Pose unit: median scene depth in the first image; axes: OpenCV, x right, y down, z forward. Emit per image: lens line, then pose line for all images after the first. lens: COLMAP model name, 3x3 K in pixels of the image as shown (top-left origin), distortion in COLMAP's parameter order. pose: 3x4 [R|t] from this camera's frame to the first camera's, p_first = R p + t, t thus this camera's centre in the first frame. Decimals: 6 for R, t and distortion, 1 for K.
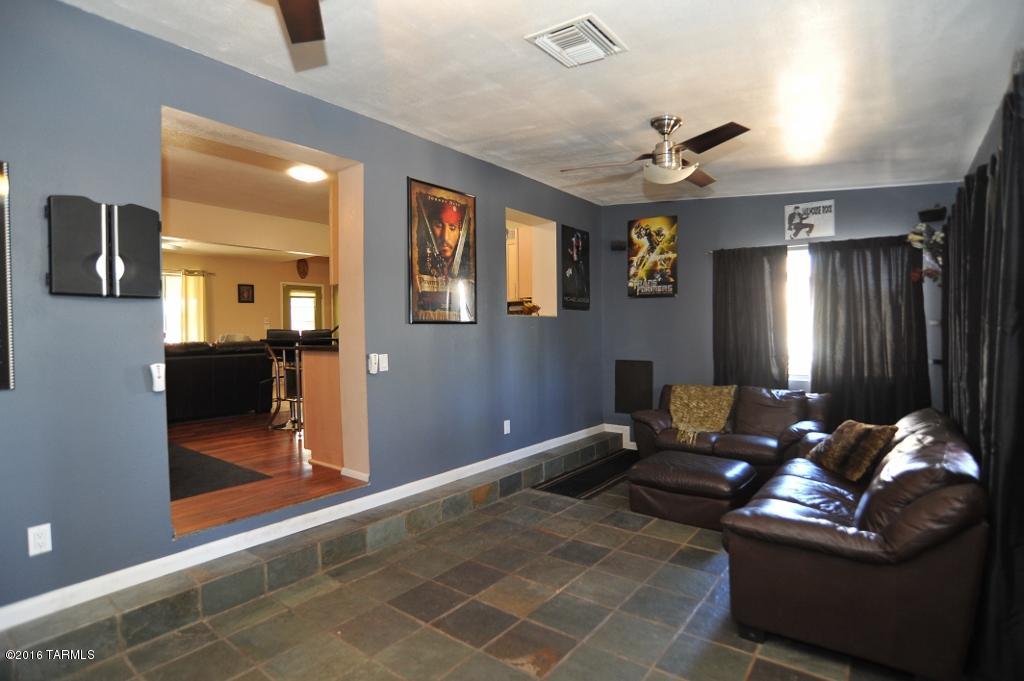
lens RADIAL K [[532.0, 0, 505.9], [0, 532.0, 339.8], [0, 0, 1]] dist [-0.080597, 0.023064]
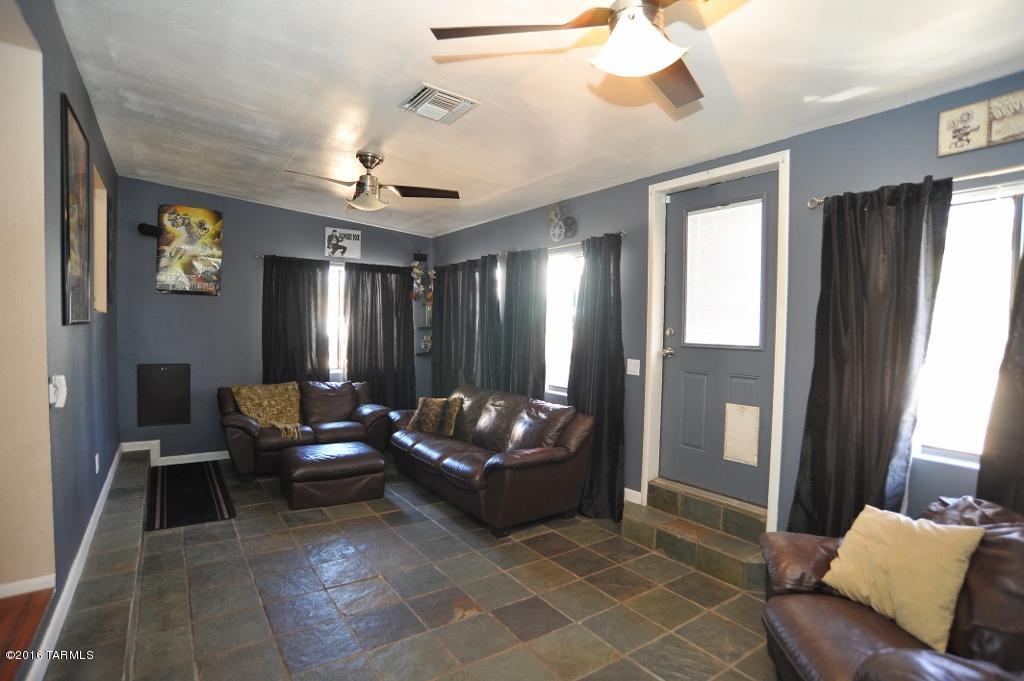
lens RADIAL K [[532.0, 0, 516.2], [0, 532.0, 342.1], [0, 0, 1]] dist [-0.080597, 0.023064]
pose [[0.280468, -0.016836, 0.959716, -0.524970], [-0.006660, 0.999788, 0.019486, -0.022833], [-0.959840, -0.011857, 0.280297, 0.253728]]
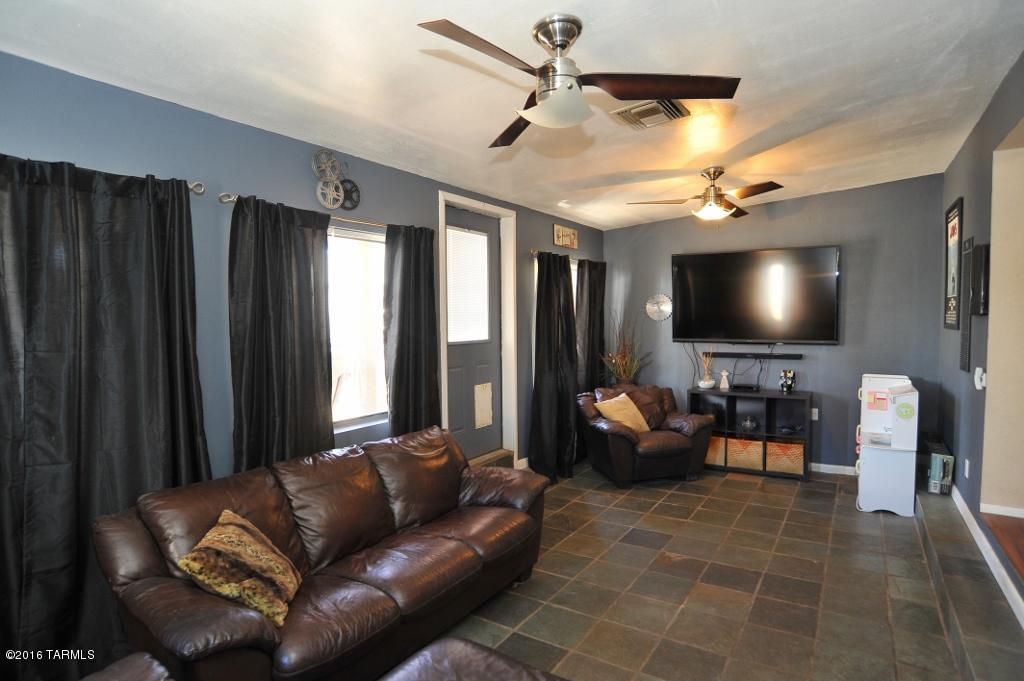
lens RADIAL K [[532.0, 0, 514.0], [0, 532.0, 348.2], [0, 0, 1]] dist [-0.080597, 0.023064]
pose [[-0.996023, 0.025220, -0.085455, 0.301747], [0.019677, 0.997685, 0.065092, -0.054424], [0.086898, 0.063152, -0.994214, 1.169221]]
